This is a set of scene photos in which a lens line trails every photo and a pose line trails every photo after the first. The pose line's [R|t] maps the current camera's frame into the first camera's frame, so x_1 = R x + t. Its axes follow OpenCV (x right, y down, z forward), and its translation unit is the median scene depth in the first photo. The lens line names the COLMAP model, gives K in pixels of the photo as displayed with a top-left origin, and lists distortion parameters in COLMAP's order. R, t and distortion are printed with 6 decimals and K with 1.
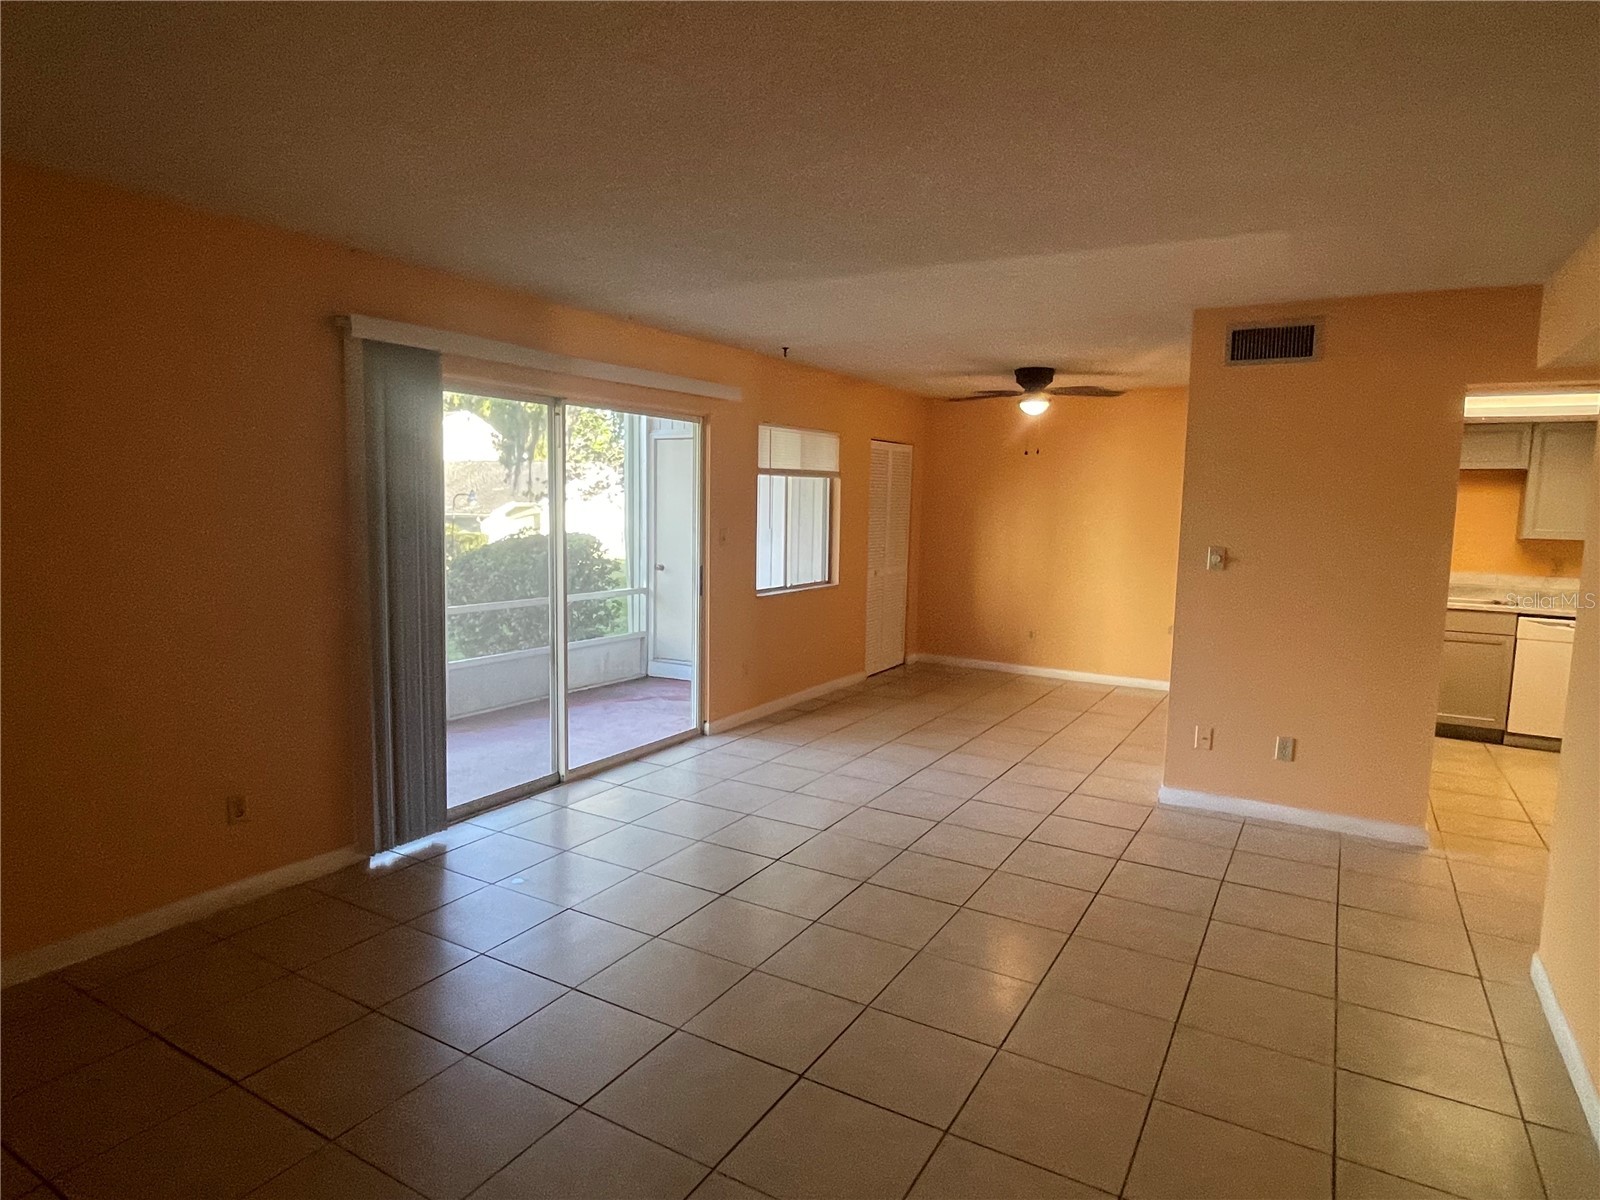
lens RADIAL K [[919.0, 0, 784.3], [0, 919.0, 603.0], [0, 0, 1]] dist [0.008387, 0.000636]
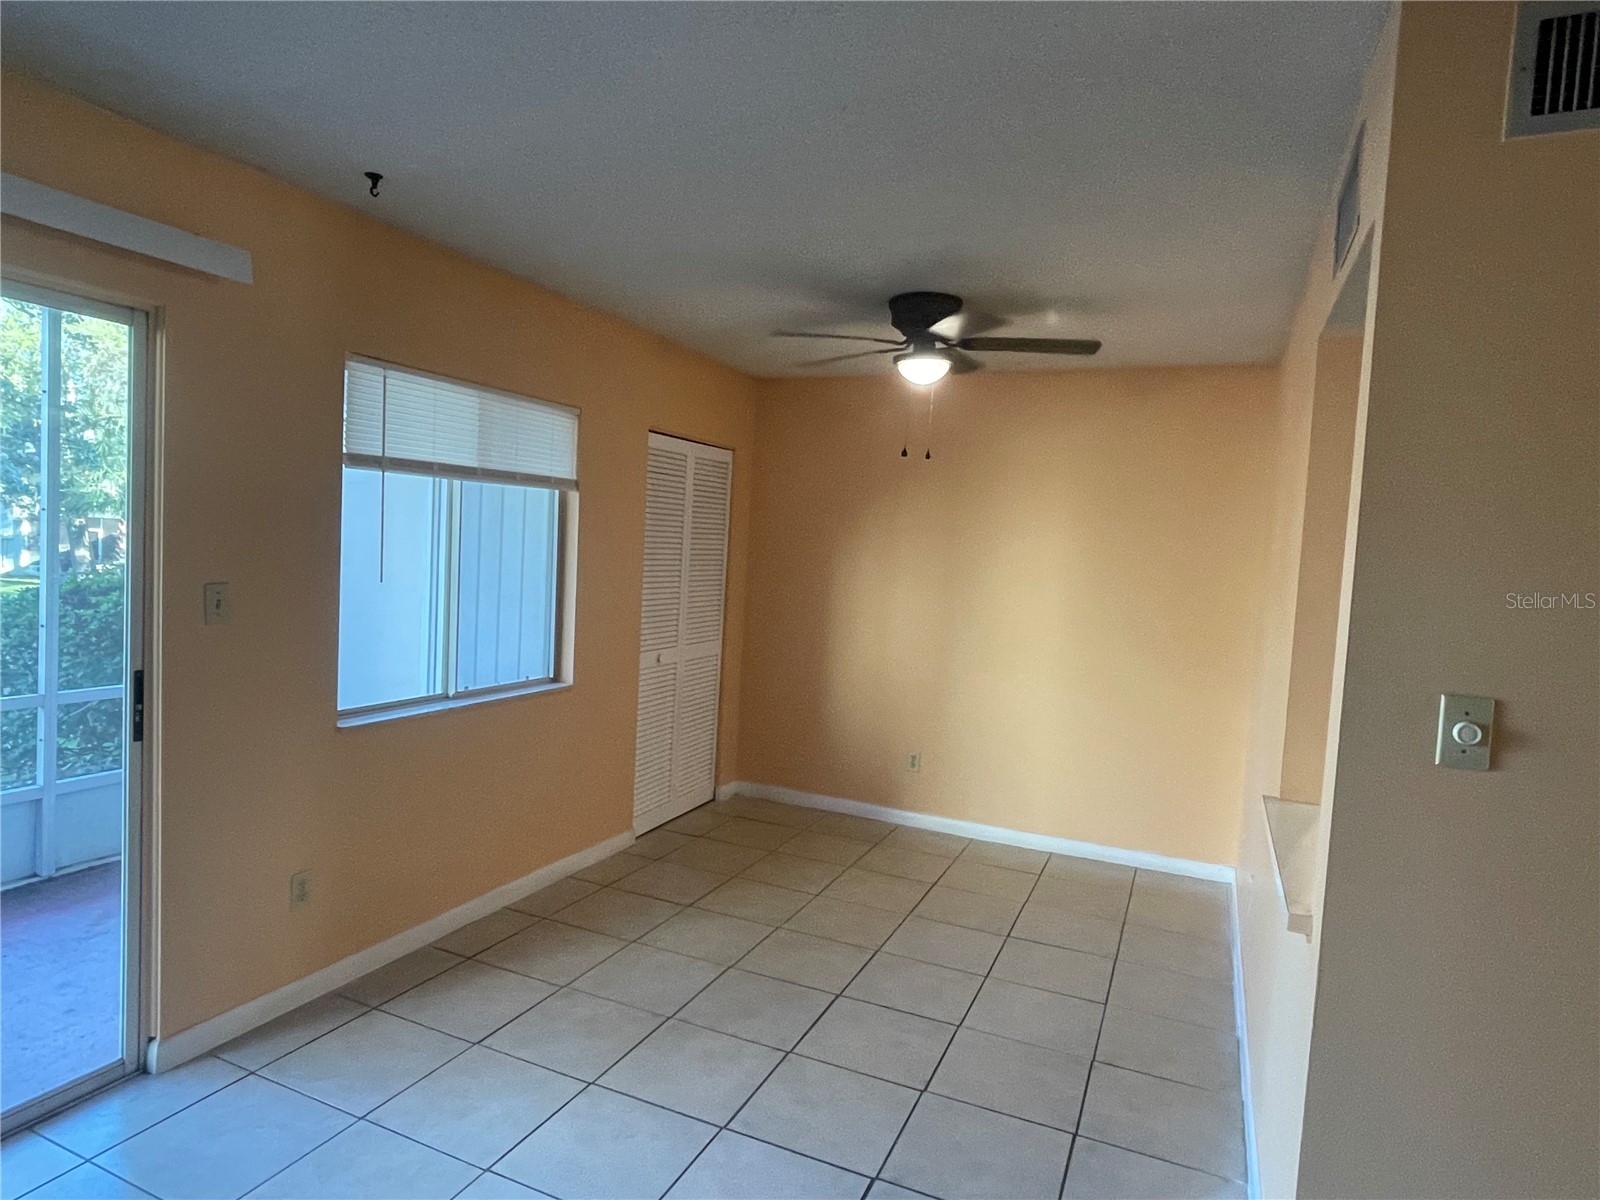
lens RADIAL K [[919.0, 0, 805.4], [0, 919.0, 598.8], [0, 0, 1]] dist [0.008387, 0.000636]
pose [[0.989589, 0.026424, 0.141477, 0.125756], [-0.019205, 0.998454, -0.052153, -0.048132], [-0.142636, 0.048893, 0.988567, 0.464289]]
